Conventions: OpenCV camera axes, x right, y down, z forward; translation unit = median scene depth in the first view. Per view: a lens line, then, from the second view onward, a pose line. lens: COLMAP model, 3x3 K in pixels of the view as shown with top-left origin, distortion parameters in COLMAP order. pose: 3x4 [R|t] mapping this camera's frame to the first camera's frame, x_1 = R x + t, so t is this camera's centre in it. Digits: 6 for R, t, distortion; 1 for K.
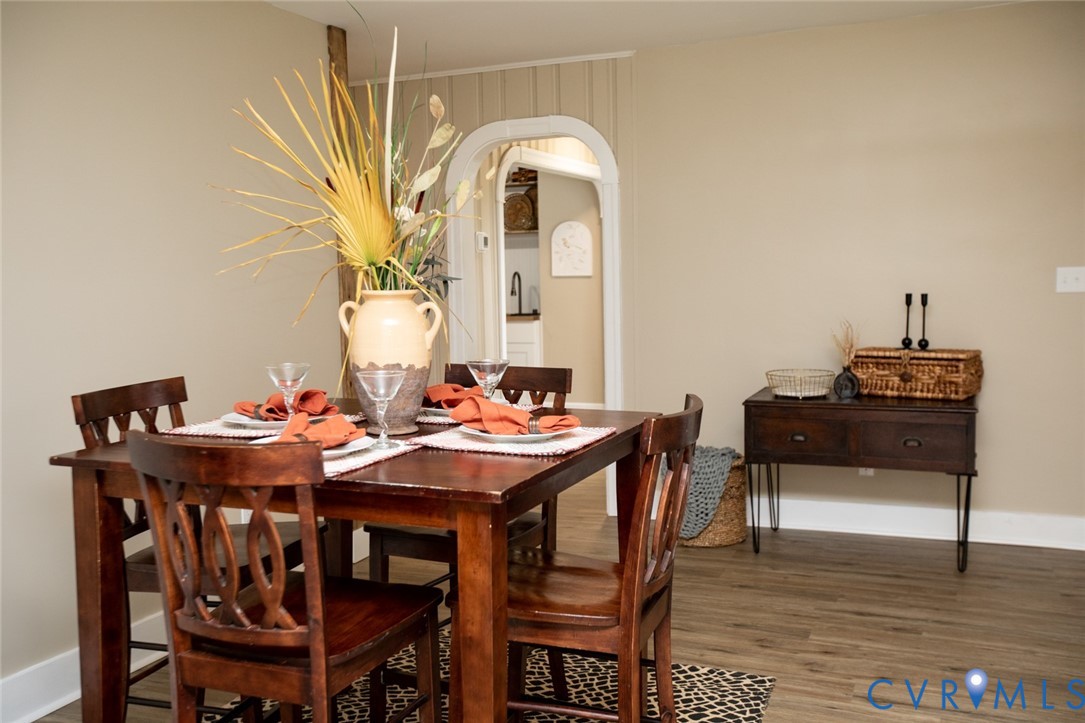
lens RADIAL K [[997.9, 0, 549.7], [0, 997.9, 358.5], [0, 0, 1]] dist [0.074069, 0.000000]
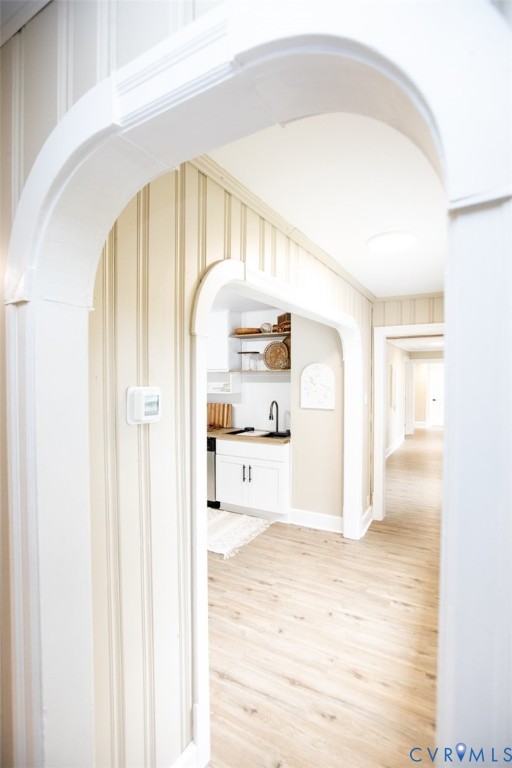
lens RADIAL K [[376.6, 0, 257.4], [0, 376.6, 384.3], [0, 0, 1]] dist [-0.005904, -0.000255]
pose [[0.989480, 0.021669, -0.143035, 0.031528], [-0.031639, 0.997197, -0.067803, -0.161621], [0.141165, 0.071615, 0.987392, 1.111369]]
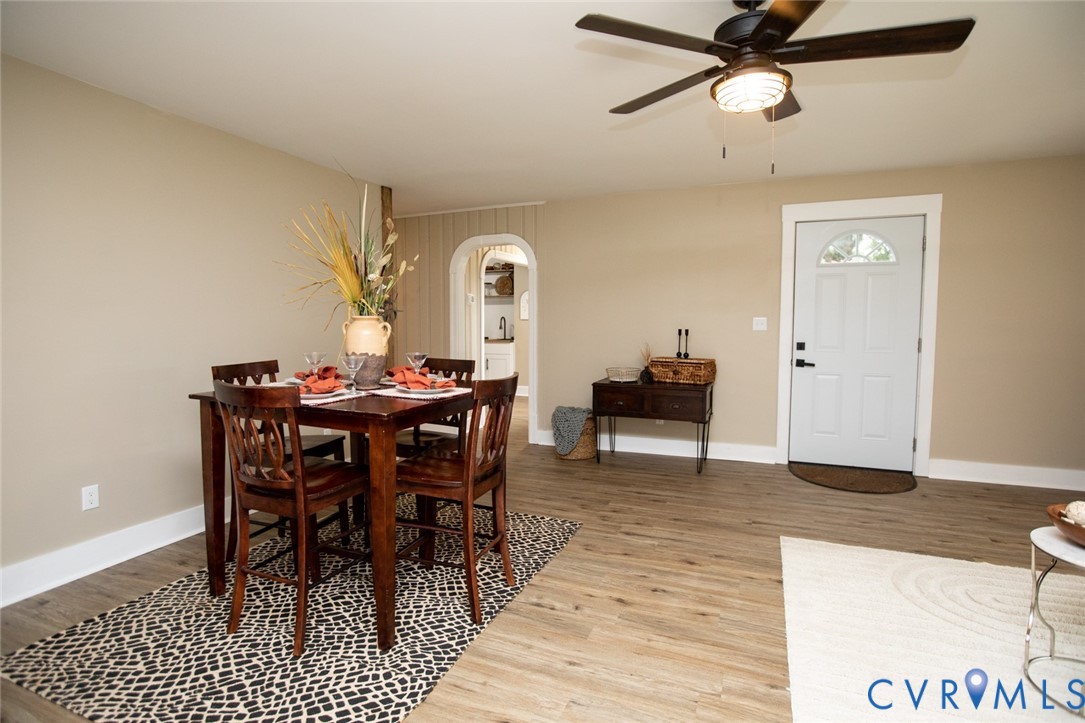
lens RADIAL K [[536.3, 0, 539.0], [0, 536.3, 356.2], [0, 0, 1]] dist [-0.003968, -0.000042]
pose [[0.999703, 0.020556, -0.013120, 0.108540], [-0.020810, 0.999593, -0.019528, 0.013567], [0.012713, 0.019795, 0.999723, -0.027222]]
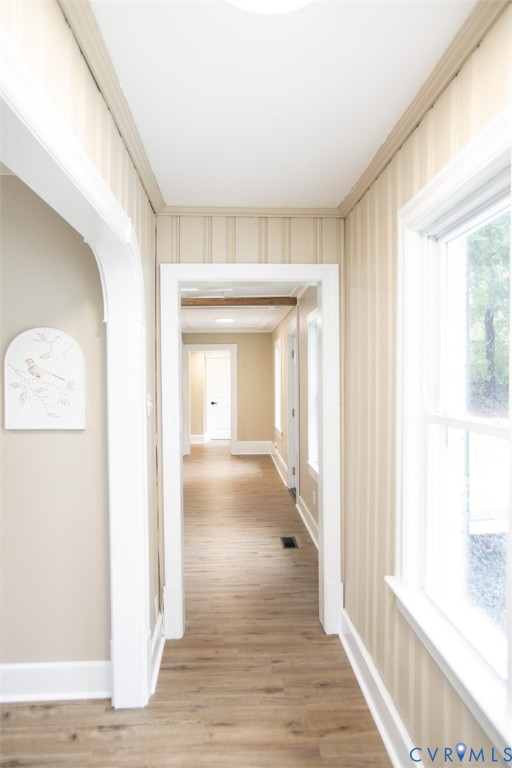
lens RADIAL K [[519.6, 0, 250.9], [0, 519.6, 395.8], [0, 0, 1]] dist [0.010309, 0.004083]
pose [[0.919006, 0.000853, 0.394242, 0.027657], [0.020556, 0.998534, -0.050076, -0.173002], [-0.393707, 0.054124, 0.917641, 1.430182]]
